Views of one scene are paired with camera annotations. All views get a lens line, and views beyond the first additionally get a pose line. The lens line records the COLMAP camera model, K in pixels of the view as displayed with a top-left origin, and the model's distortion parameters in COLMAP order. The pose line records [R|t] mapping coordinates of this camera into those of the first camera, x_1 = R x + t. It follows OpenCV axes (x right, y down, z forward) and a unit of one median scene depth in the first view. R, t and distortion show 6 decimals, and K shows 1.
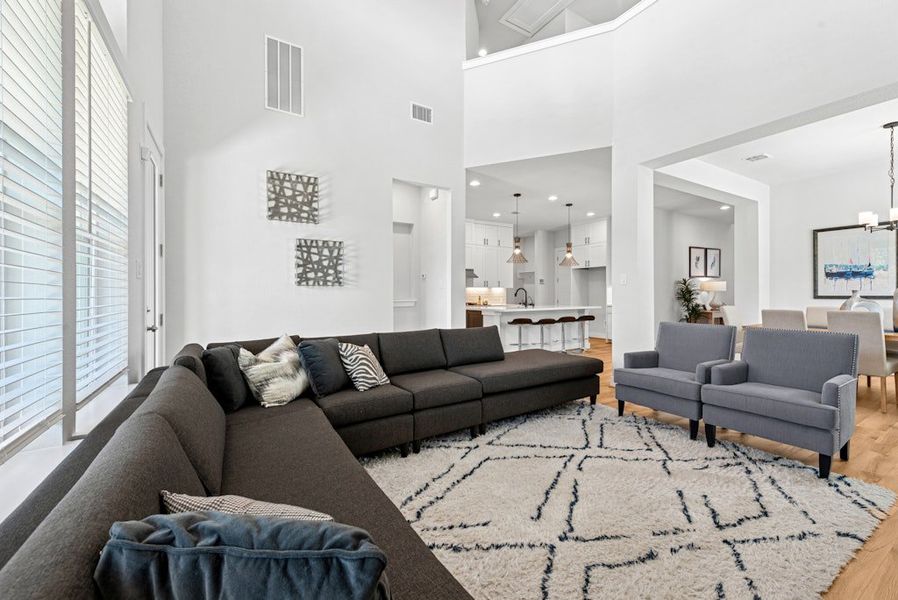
lens RADIAL K [[365.1, 0, 450.2], [0, 365.1, 295.0], [0, 0, 1]] dist [0.000454, -0.000316]
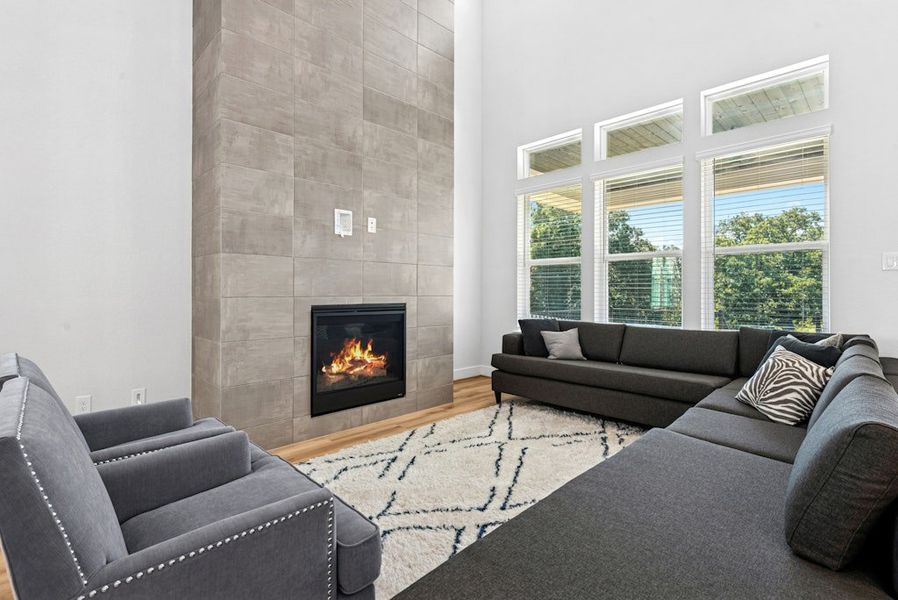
lens RADIAL K [[418.1, 0, 448.7], [0, 418.1, 290.6], [0, 0, 1]] dist [0.000416, 0.000020]
pose [[-0.974394, -0.000836, -0.224845, 0.391377], [-0.000760, 1.000000, -0.000425, 0.006724], [0.224845, -0.000243, -0.974394, 1.114750]]
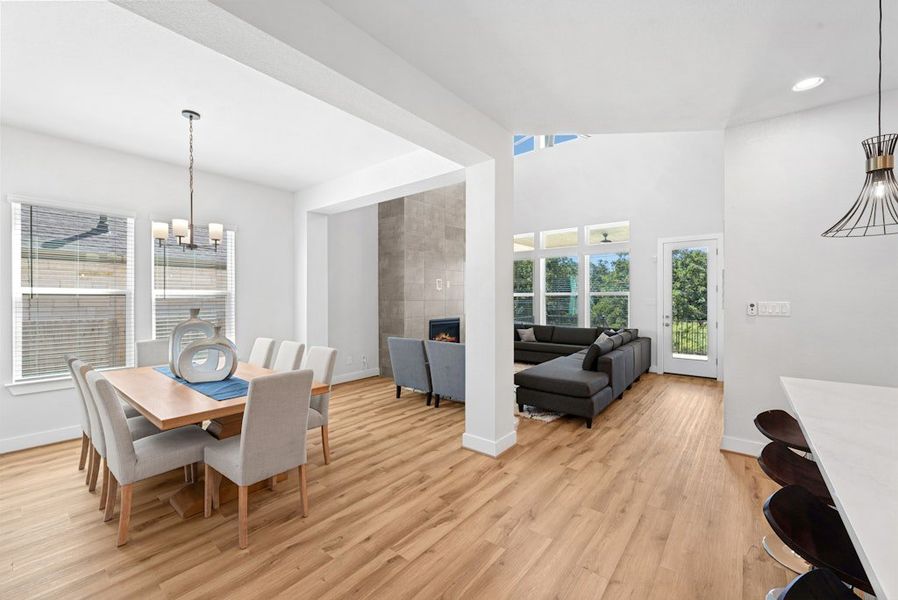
lens RADIAL K [[372.3, 0, 445.0], [0, 372.3, 297.9], [0, 0, 1]] dist [0.000776, 0.000052]
pose [[-0.943570, 0.006966, -0.331101, 0.957625], [0.004443, 0.999955, 0.008376, -0.079743], [0.331144, 0.006433, -0.943558, 1.912566]]
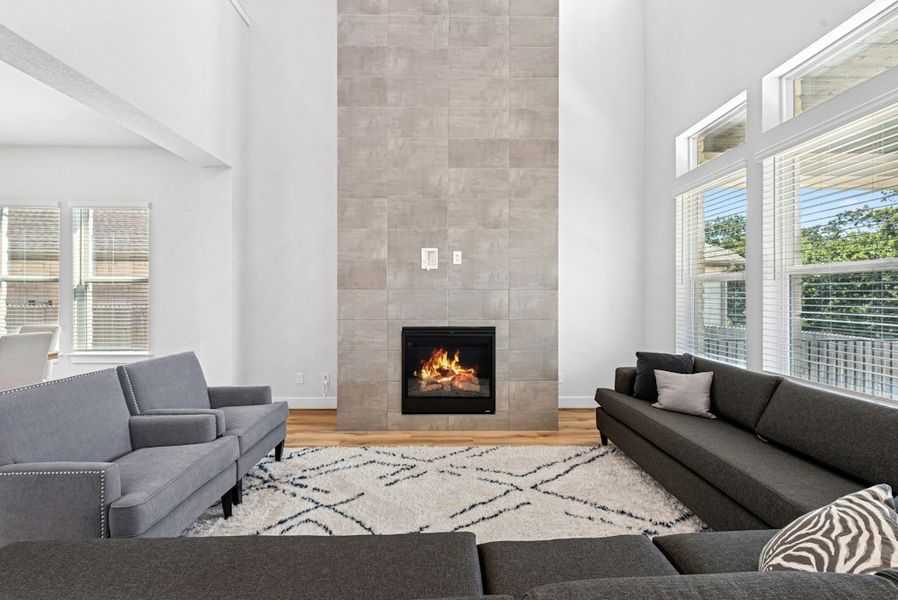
lens RADIAL K [[365.1, 0, 450.2], [0, 365.1, 295.0], [0, 0, 1]] dist [0.000454, -0.000316]
pose [[-0.860589, 0.002562, 0.509294, -0.077089], [0.000742, 0.999993, -0.003777, -0.037677], [-0.509300, -0.002872, -0.860584, 0.986379]]
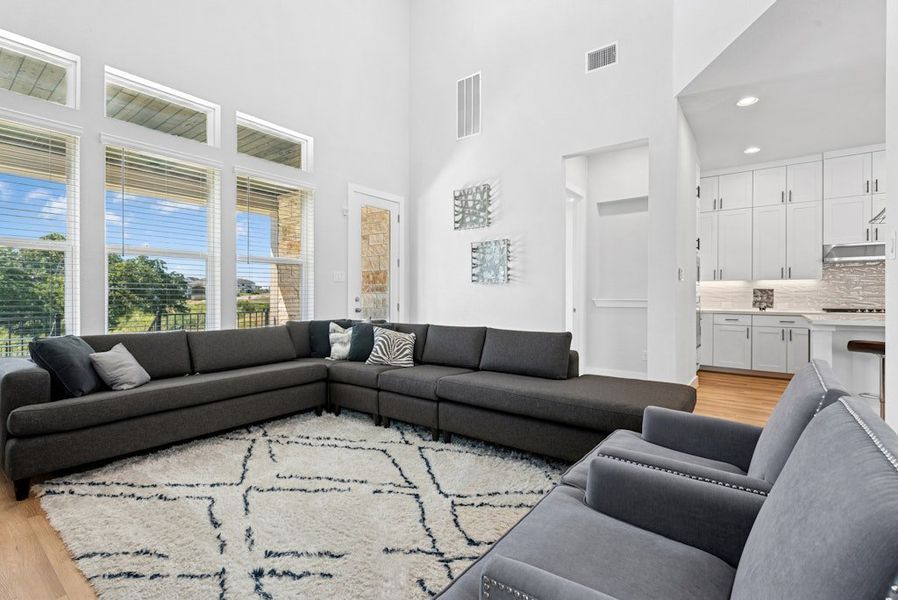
lens RADIAL K [[411.0, 0, 456.3], [0, 411.0, 296.2], [0, 0, 1]] dist [-0.017049, 0.014318]
pose [[0.358696, 0.003411, -0.933448, 0.752156], [-0.003587, 0.999991, 0.002276, 0.011966], [0.933448, 0.002532, 0.358705, 0.476973]]
